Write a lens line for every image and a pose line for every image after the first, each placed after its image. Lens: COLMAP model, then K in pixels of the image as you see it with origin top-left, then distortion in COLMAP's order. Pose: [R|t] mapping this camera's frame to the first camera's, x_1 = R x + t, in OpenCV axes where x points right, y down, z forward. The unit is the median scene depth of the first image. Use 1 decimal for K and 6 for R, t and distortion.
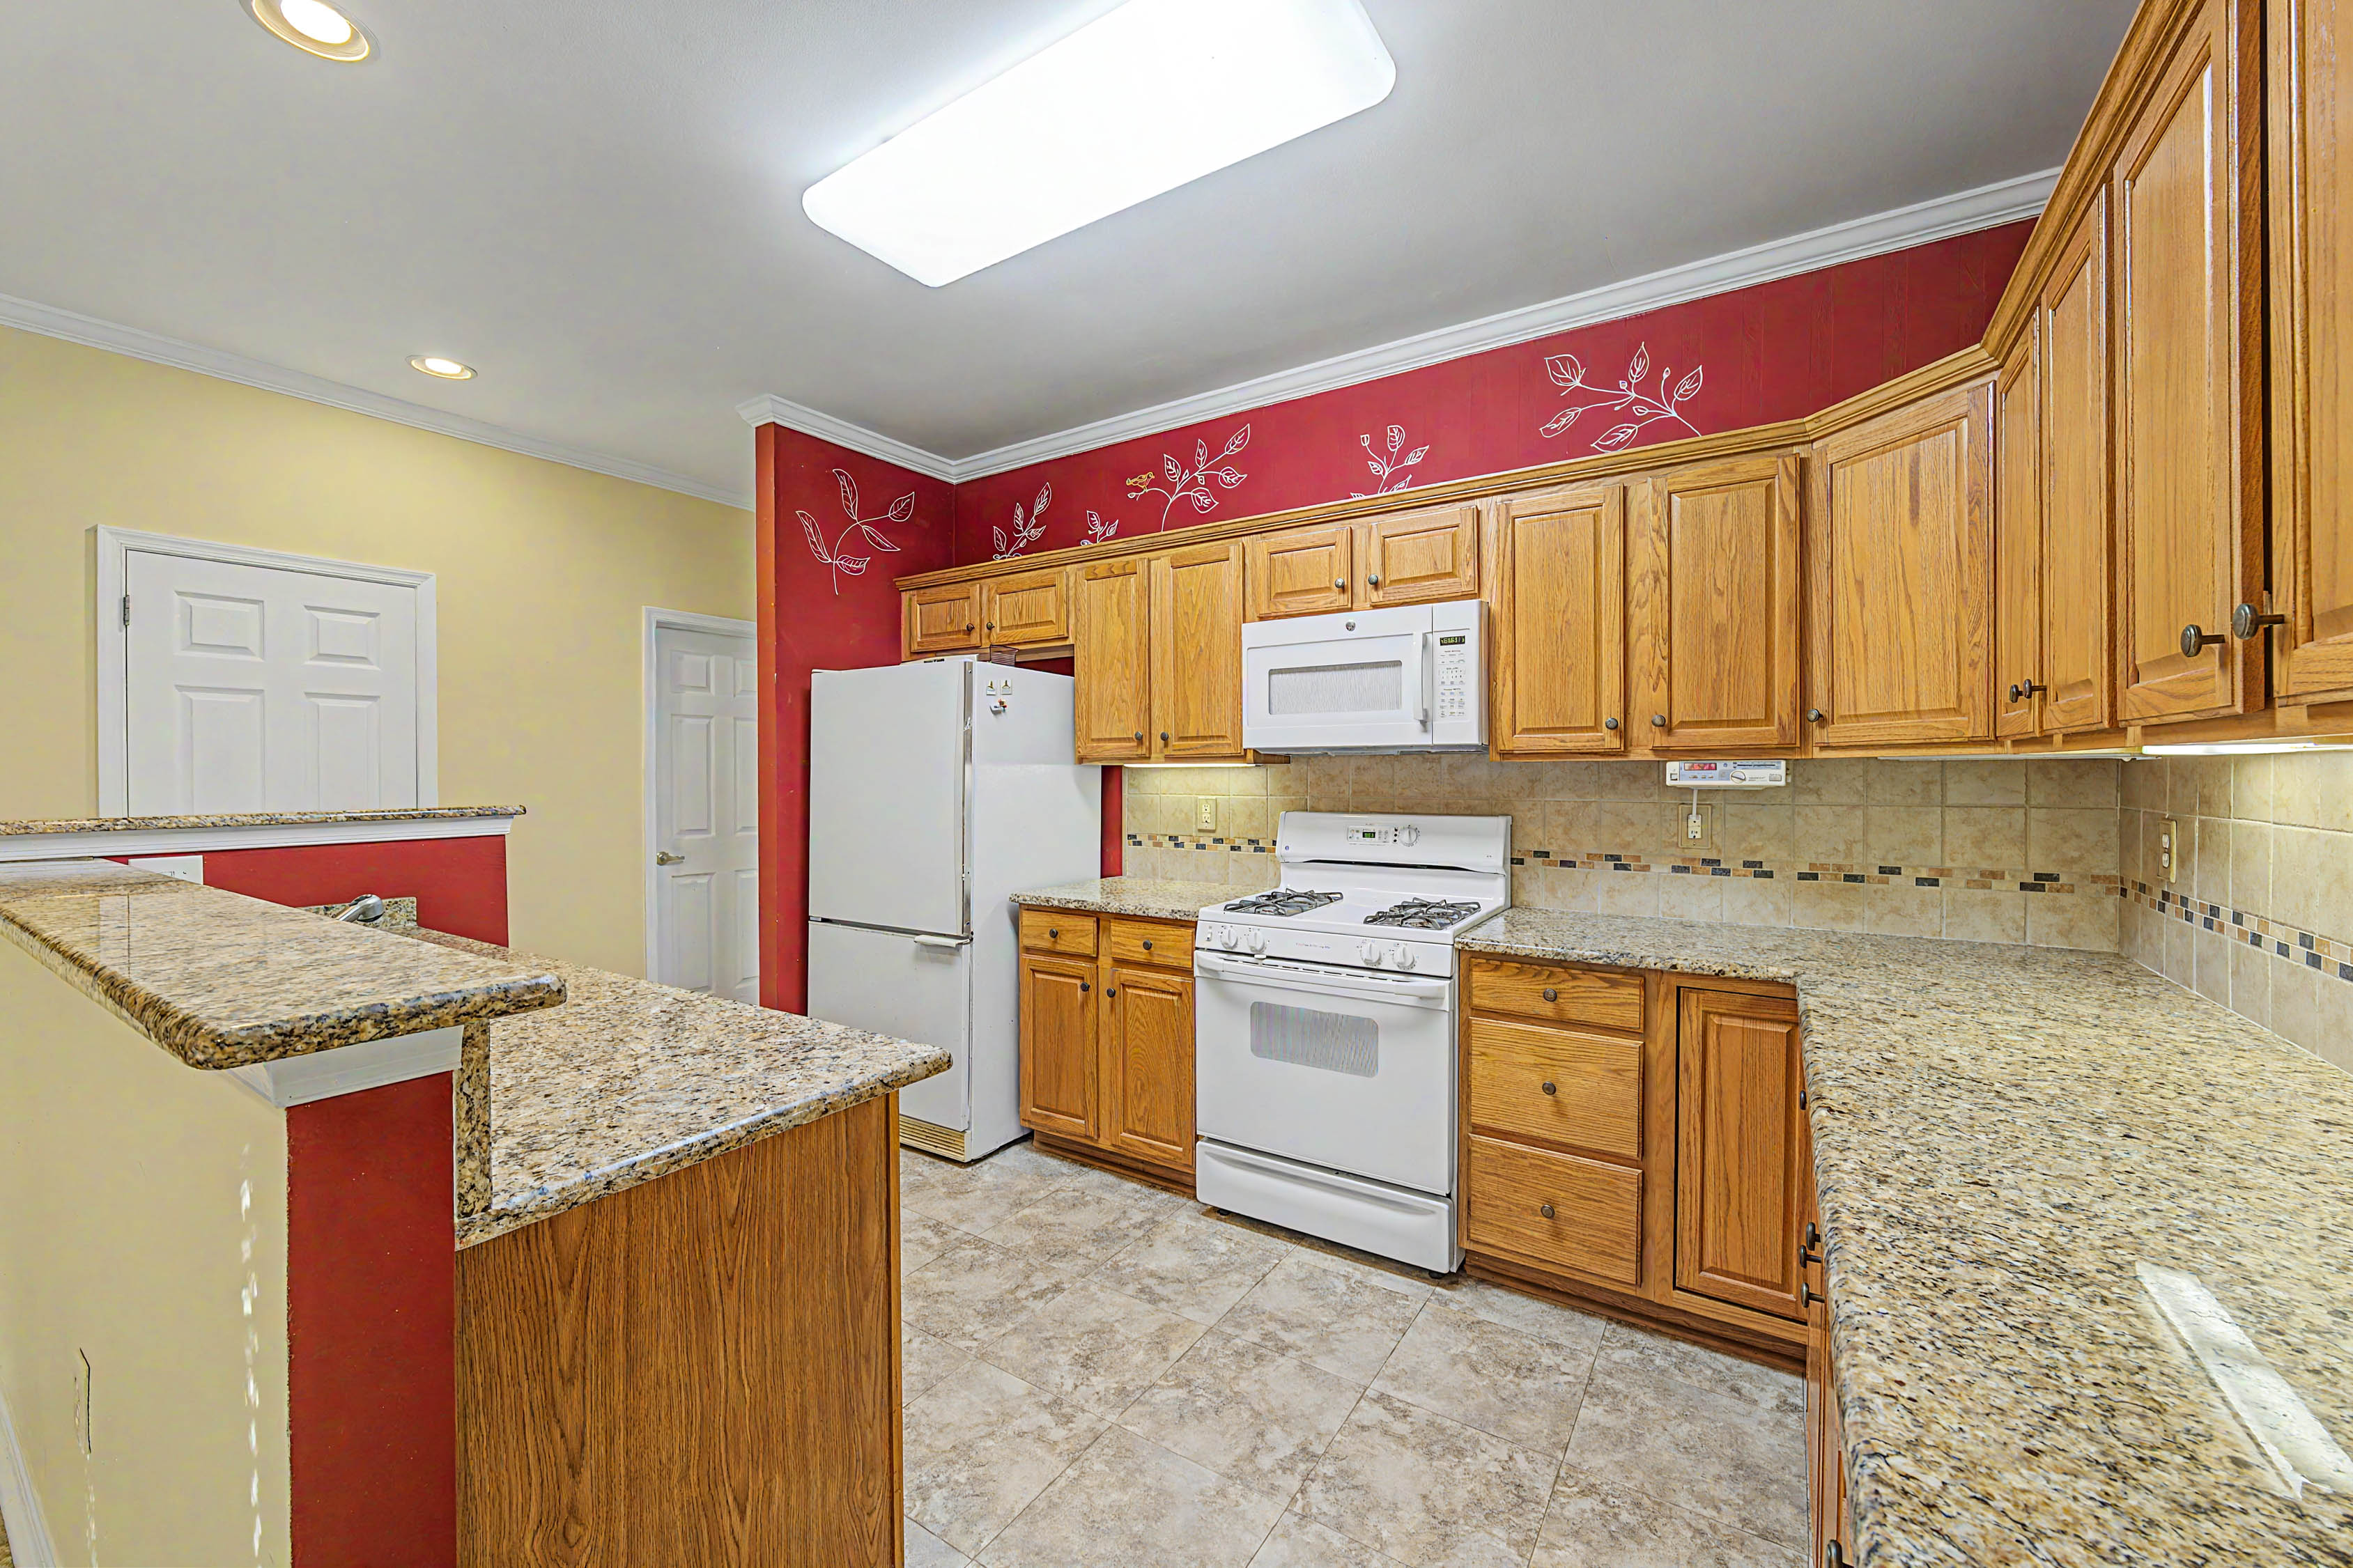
lens RADIAL K [[931.0, 0, 1168.8], [0, 931.0, 776.8], [0, 0, 1]] dist [-0.008360, -0.000308]
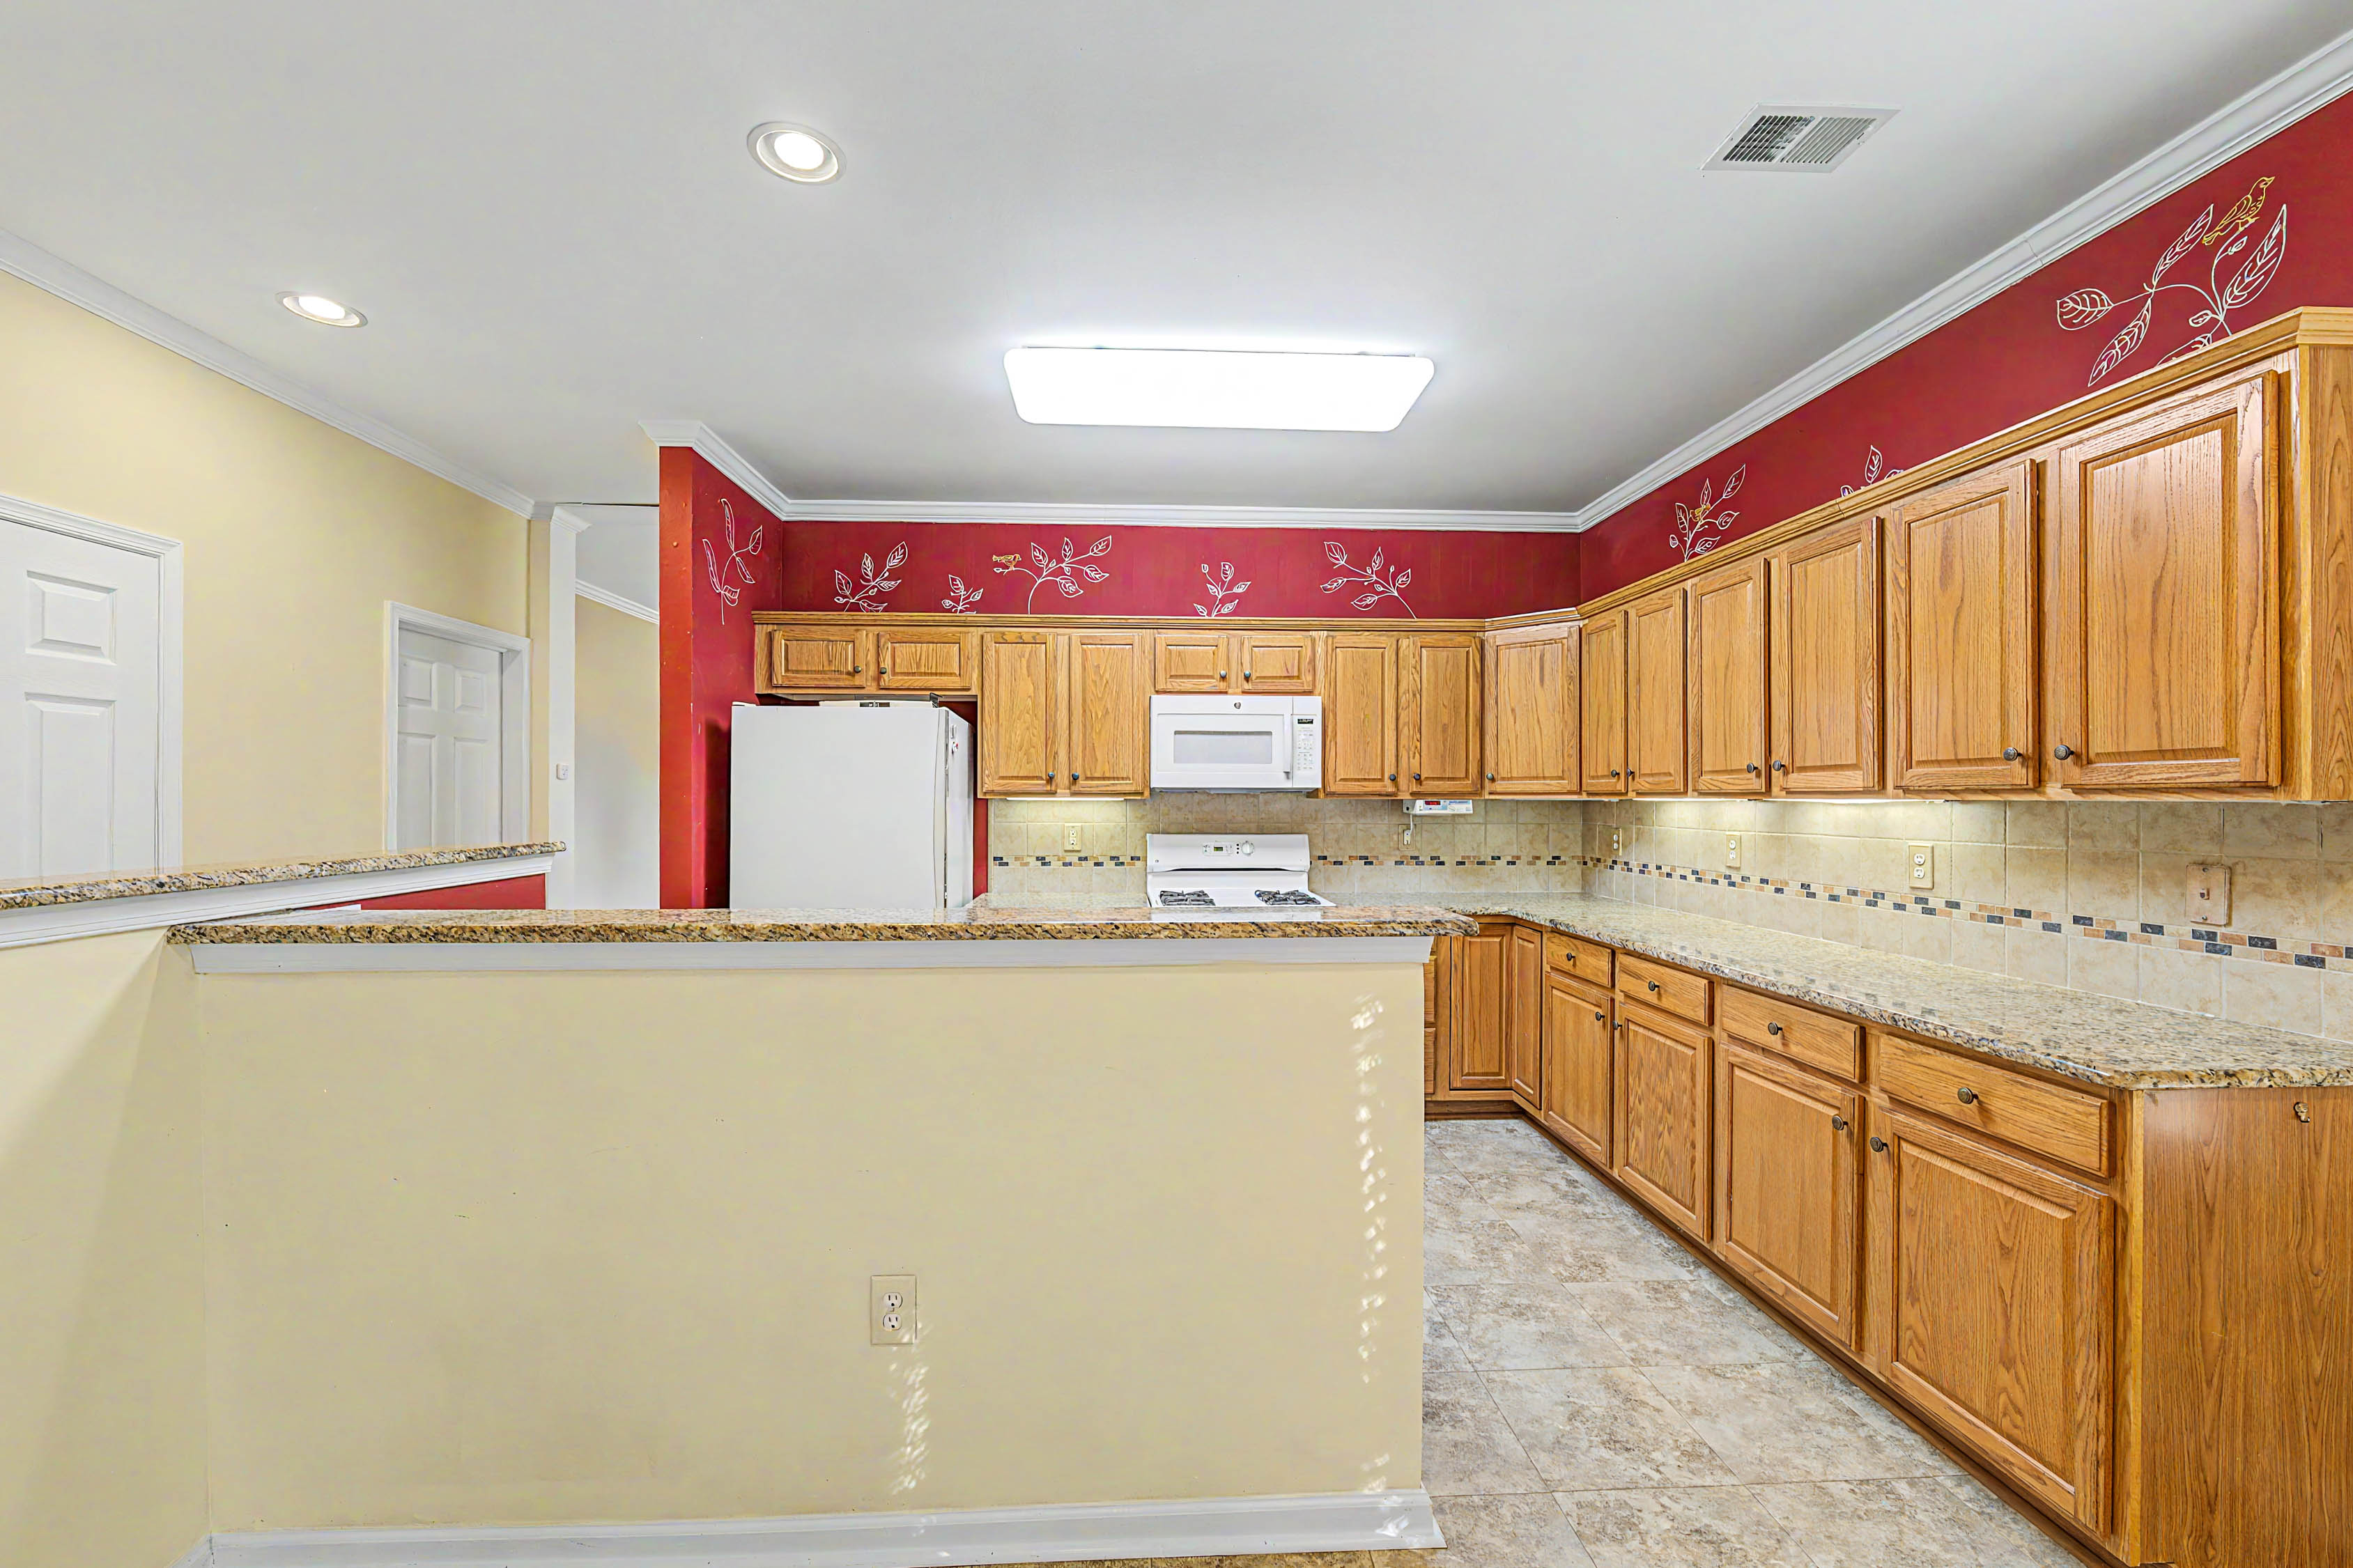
lens RADIAL K [[931.0, 0, 1171.9], [0, 931.0, 802.5], [0, 0, 1]] dist [-0.008360, -0.000308]
pose [[0.799465, 0.001743, 0.600710, -0.780933], [-0.000743, 0.999998, -0.001913, -0.007174], [-0.600712, 0.001083, 0.799465, -0.107729]]
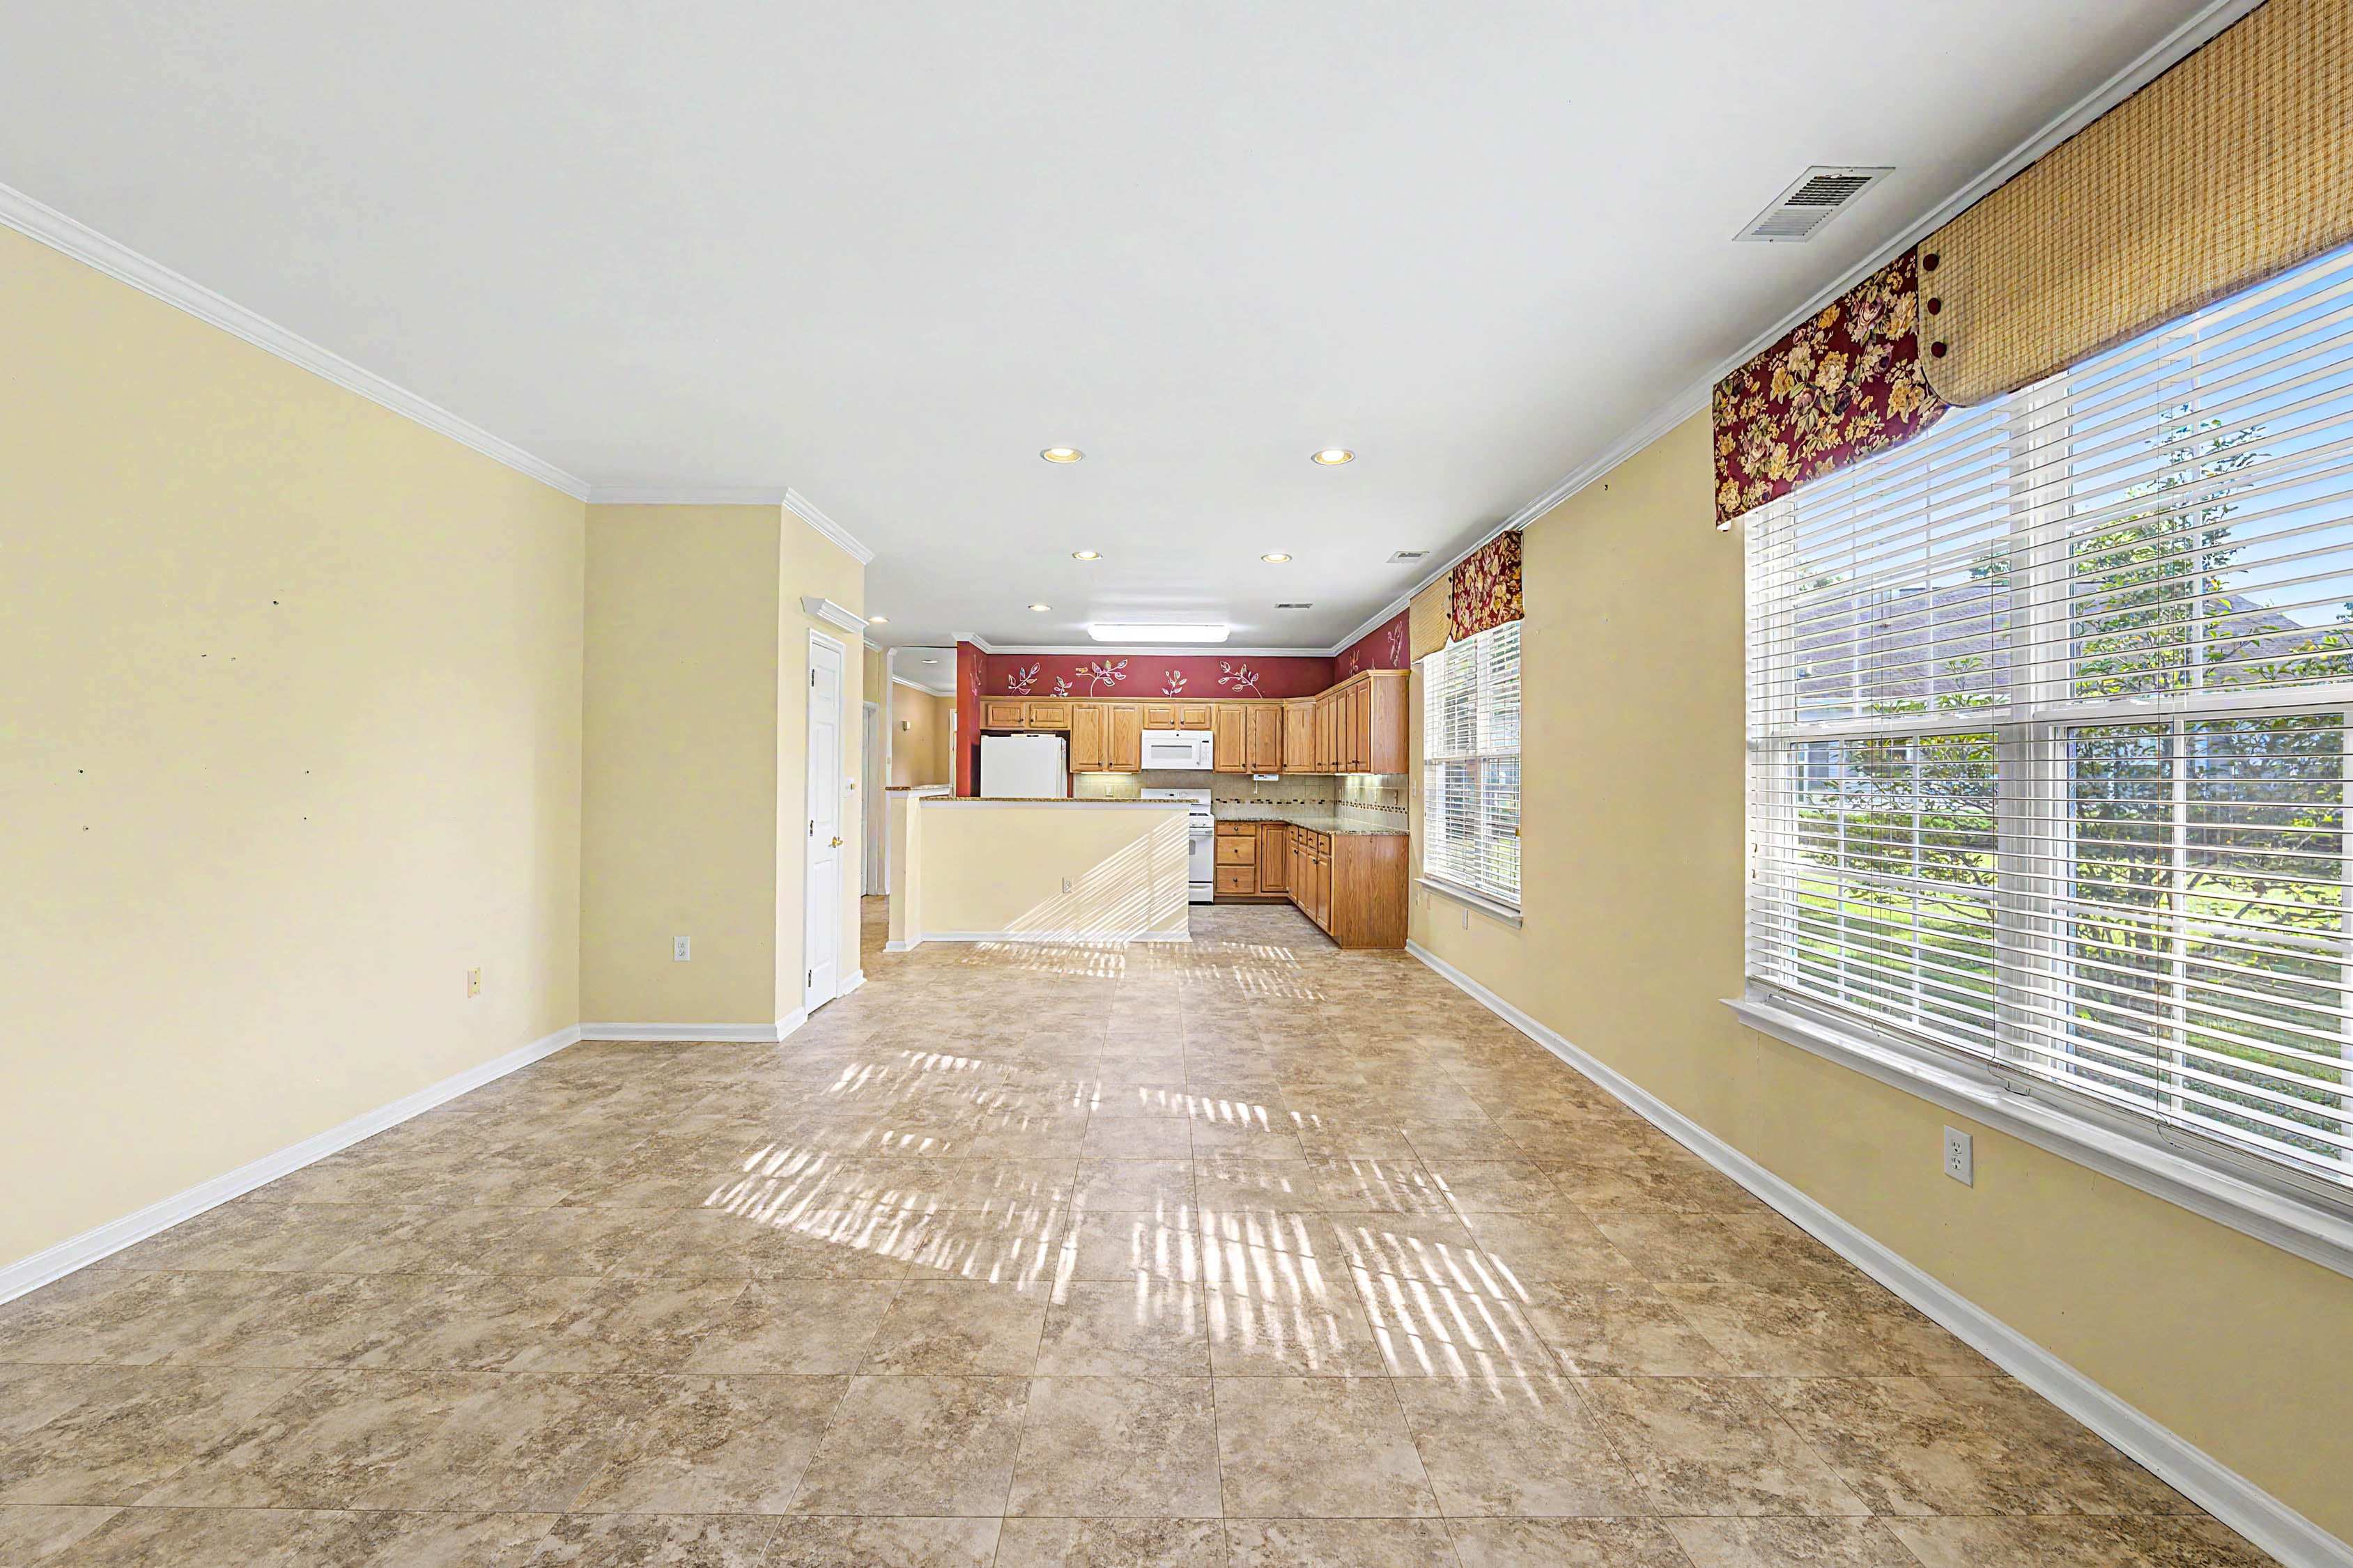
lens RADIAL K [[931.0, 0, 1173.4], [0, 931.0, 772.9], [0, 0, 1]] dist [-0.008360, -0.000308]
pose [[0.821604, 0.012574, 0.569920, -1.870345], [-0.007567, 0.999909, -0.011152, 0.022771], [-0.570008, 0.004850, 0.821625, -1.937118]]
